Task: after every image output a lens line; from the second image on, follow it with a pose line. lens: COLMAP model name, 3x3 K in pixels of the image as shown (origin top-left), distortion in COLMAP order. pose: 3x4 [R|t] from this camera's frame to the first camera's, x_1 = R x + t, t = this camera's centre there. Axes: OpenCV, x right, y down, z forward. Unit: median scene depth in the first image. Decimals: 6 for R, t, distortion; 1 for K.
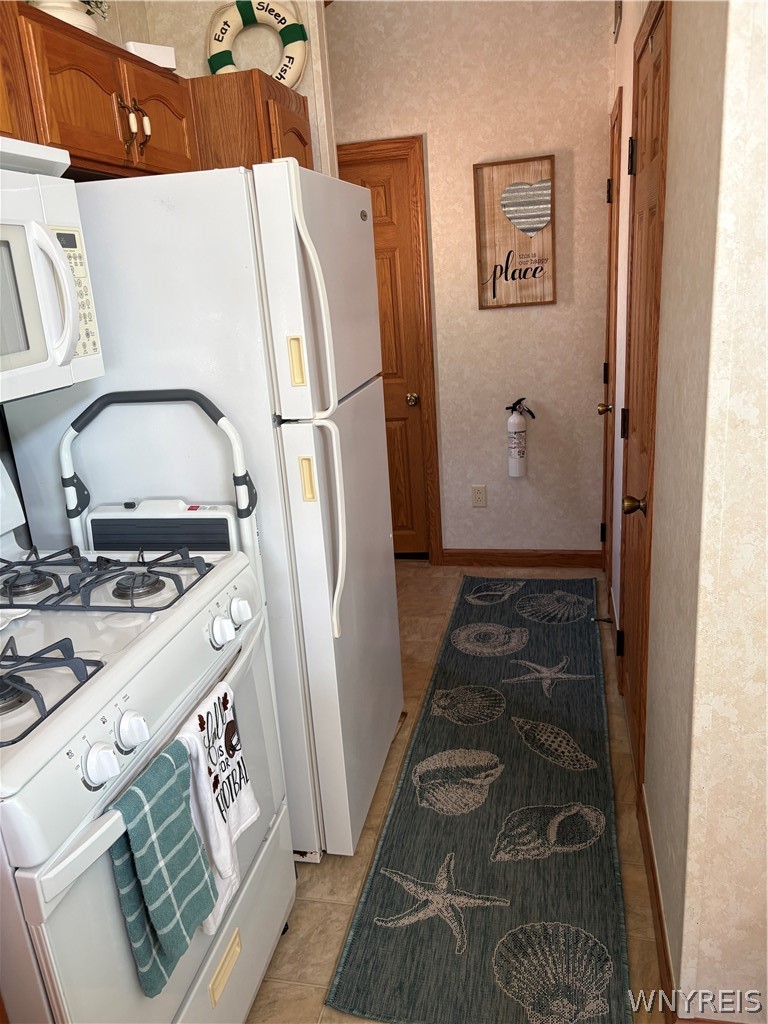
lens RADIAL K [[776.0, 0, 377.4], [0, 776.0, 515.7], [0, 0, 1]] dist [0.047974, -0.043941]
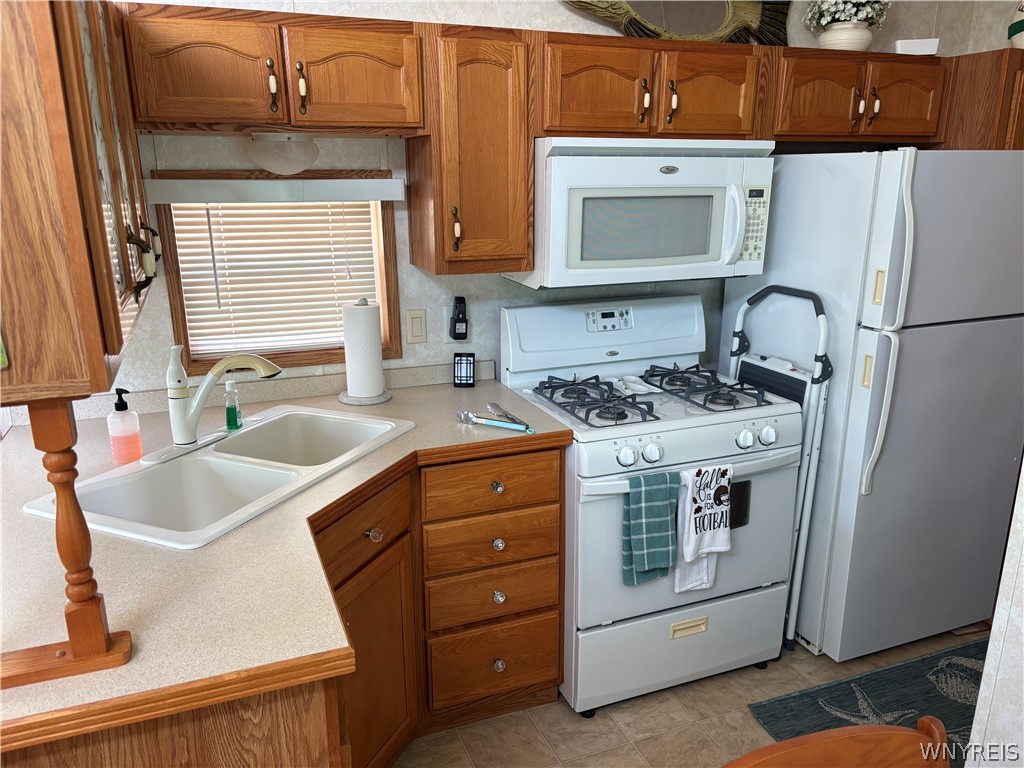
lens RADIAL K [[776.0, 0, 515.4], [0, 776.0, 386.0], [0, 0, 1]] dist [0.047974, -0.043941]
pose [[0.565039, 0.282883, -0.775054, 0.686826], [-0.281036, 0.949200, 0.141559, -0.045677], [0.775725, 0.137831, 0.615835, -0.358269]]
